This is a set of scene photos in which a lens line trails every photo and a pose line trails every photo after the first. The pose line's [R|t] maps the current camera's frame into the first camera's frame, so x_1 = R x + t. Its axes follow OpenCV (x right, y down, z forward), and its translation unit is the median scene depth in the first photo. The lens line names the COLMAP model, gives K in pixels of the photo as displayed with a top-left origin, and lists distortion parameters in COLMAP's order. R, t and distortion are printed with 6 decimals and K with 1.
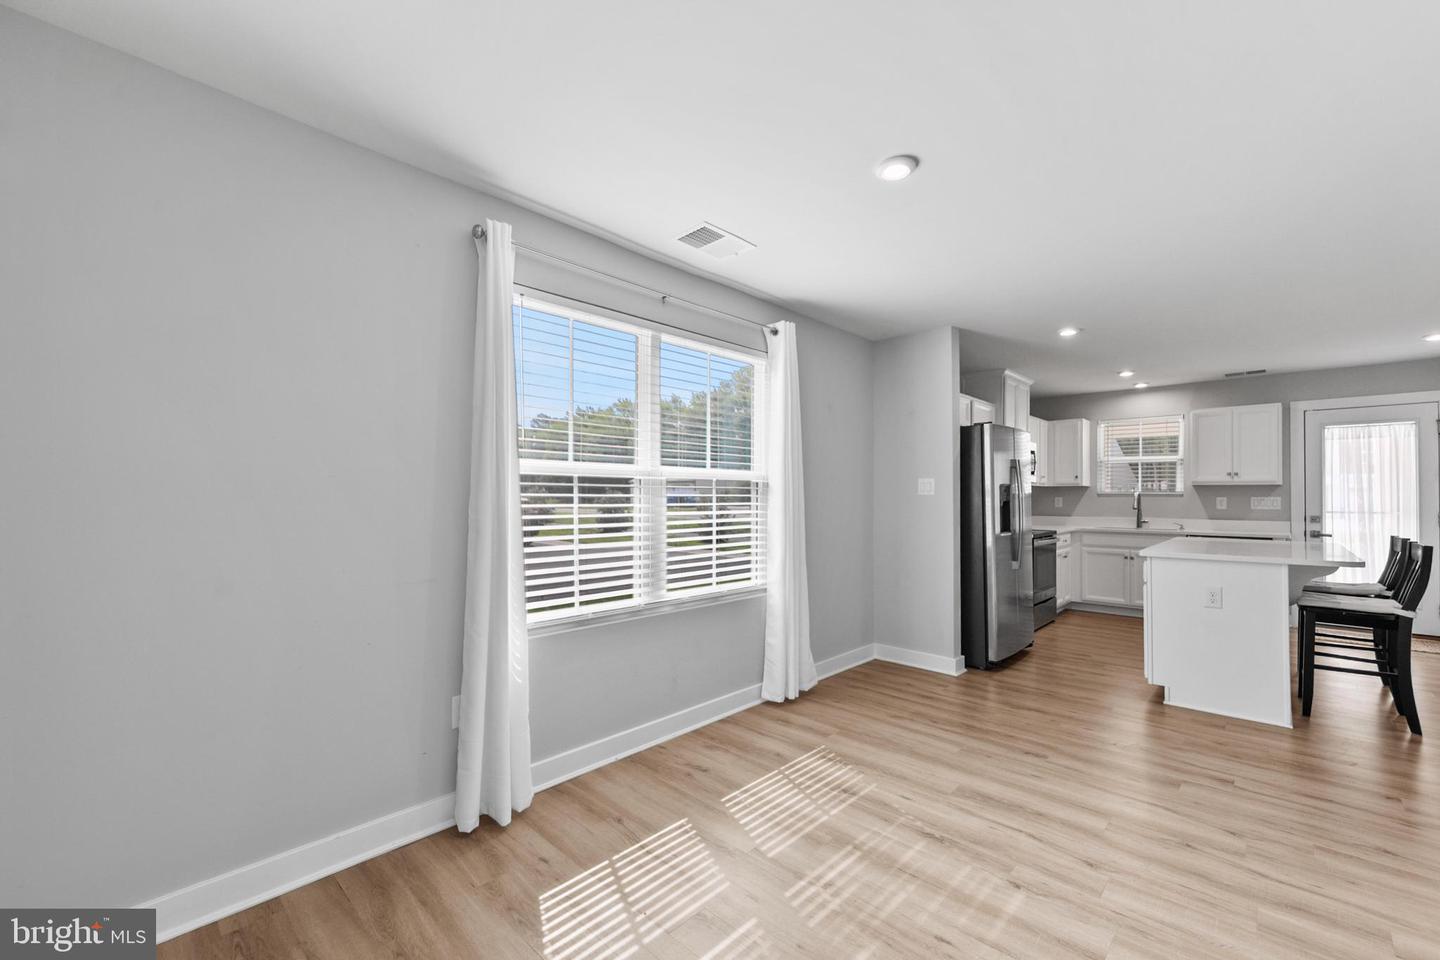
lens RADIAL K [[592.7, 0, 725.7], [0, 592.7, 485.6], [0, 0, 1]] dist [0.003521, -0.000430]
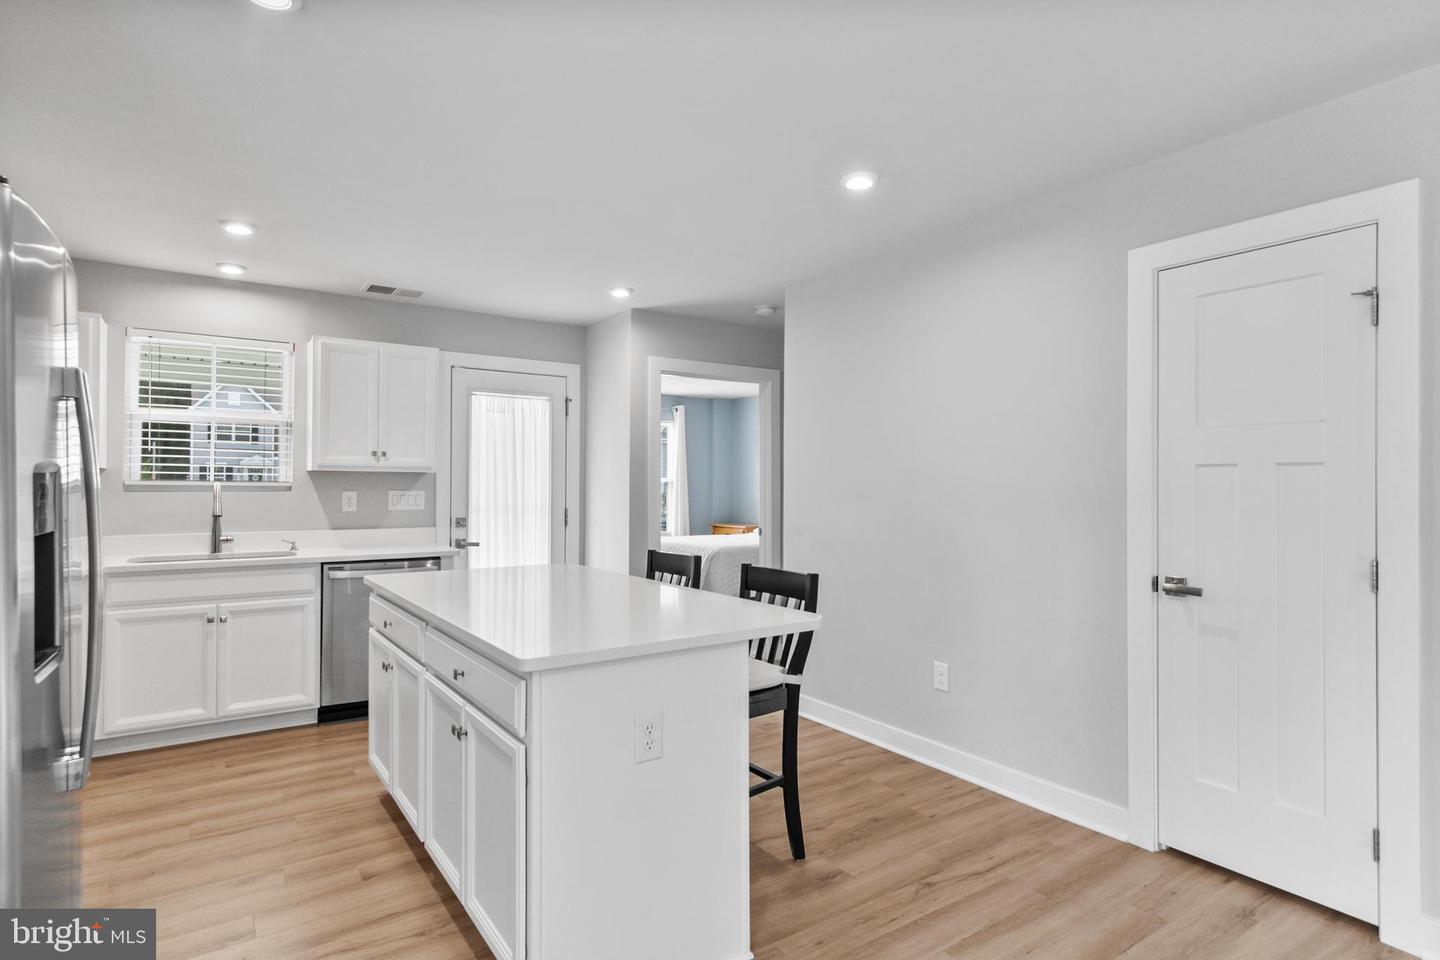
lens RADIAL K [[761.1, 0, 724.3], [0, 761.1, 478.0], [0, 0, 1]] dist [-0.001876, -0.000334]
pose [[0.205596, 0.005578, 0.978621, 0.336128], [-0.020140, 0.999796, -0.001467, -0.001930], [-0.978430, -0.019408, 0.205666, 0.977871]]
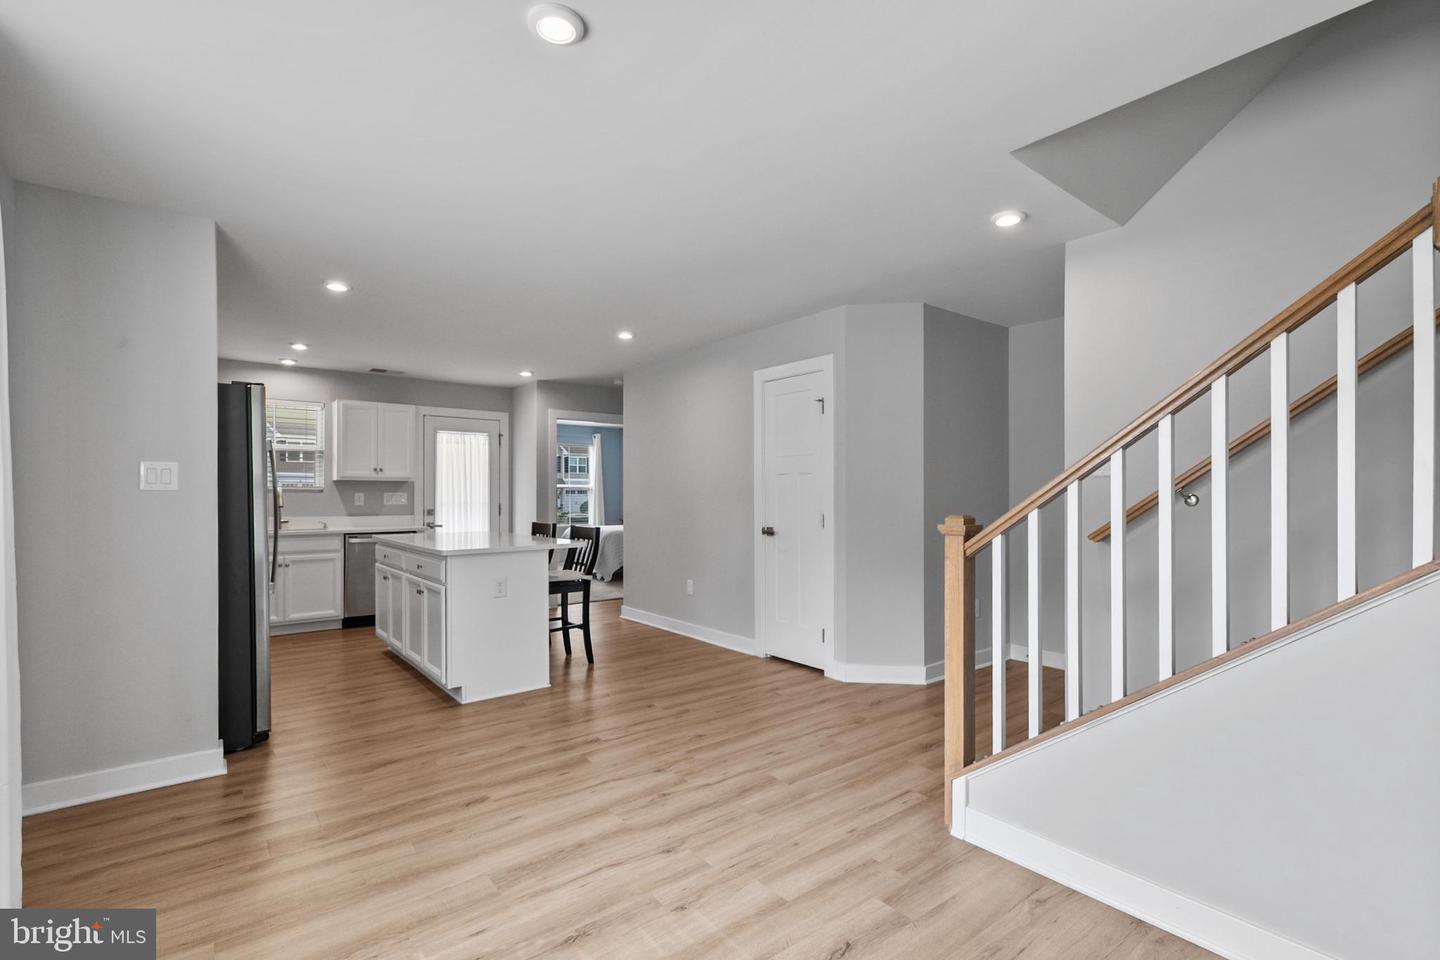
lens RADIAL K [[665.5, 0, 729.2], [0, 665.5, 485.6], [0, 0, 1]] dist [0.002159, 0.000389]
pose [[0.136360, 0.008153, 0.990626, -0.346854], [-0.013812, 0.999885, -0.006328, 0.011489], [-0.990563, -0.012819, 0.136457, 0.511051]]
